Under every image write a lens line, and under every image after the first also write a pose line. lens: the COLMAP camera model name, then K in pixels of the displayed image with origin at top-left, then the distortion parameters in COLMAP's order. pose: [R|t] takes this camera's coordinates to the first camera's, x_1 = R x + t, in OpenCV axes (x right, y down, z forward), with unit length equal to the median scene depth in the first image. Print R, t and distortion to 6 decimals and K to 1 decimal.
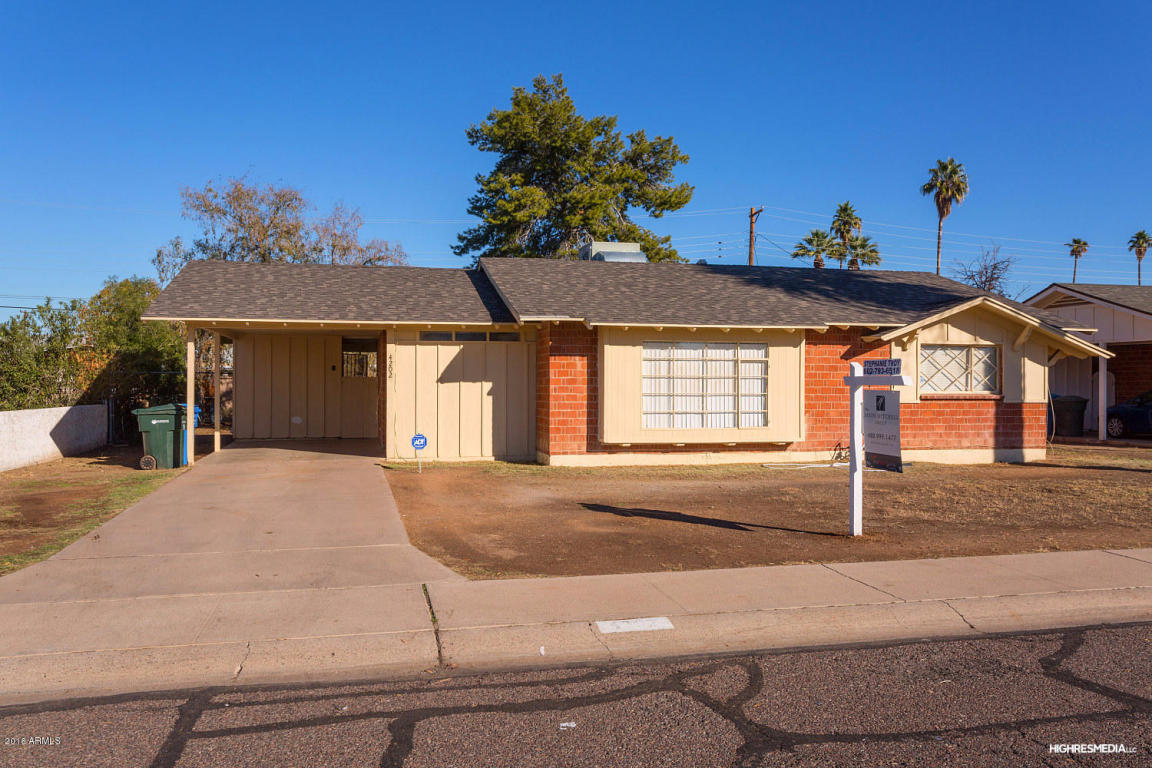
lens RADIAL K [[861.4, 0, 536.0], [0, 861.4, 384.0], [0, 0, 1]] dist [0.008991, 0.001813]
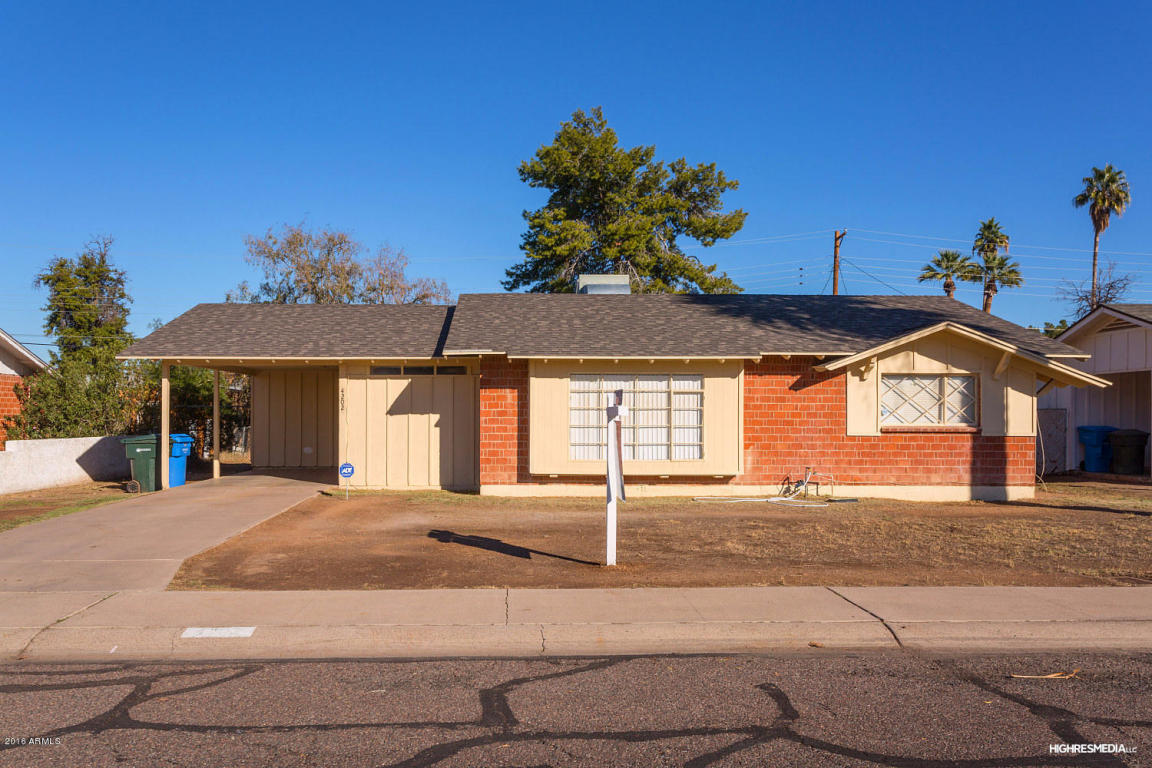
lens RADIAL K [[861.4, 0, 512.6], [0, 861.4, 417.8], [0, 0, 1]] dist [0.008991, 0.001813]
pose [[0.981770, -0.000290, -0.190070, 0.233305], [0.000428, 1.000000, 0.000685, 0.001450], [0.190070, -0.000754, 0.981770, -0.004471]]
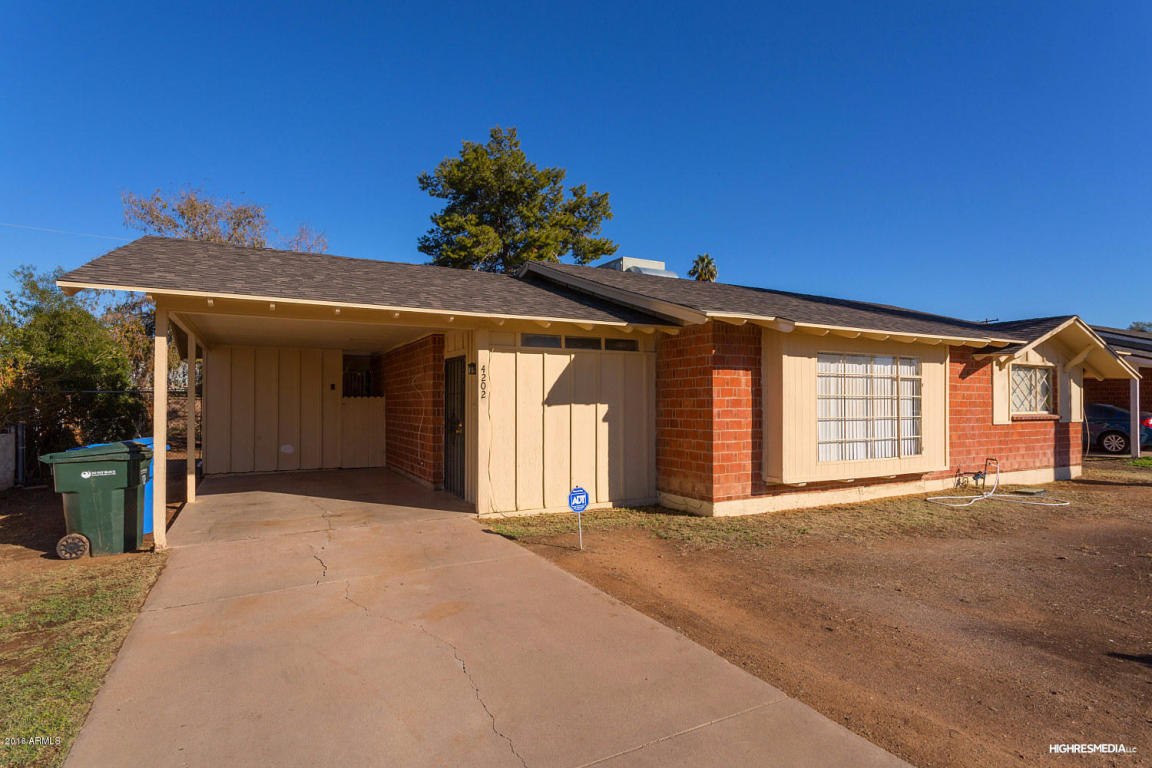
lens RADIAL K [[575.6, 0, 556.7], [0, 575.6, 398.5], [0, 0, 1]] dist [-0.009116, 0.004644]
pose [[0.964120, 0.000000, 0.265468, -0.229373], [0.001850, 0.999976, -0.006719, -0.003667], [-0.265461, 0.006969, 0.964096, 0.520534]]
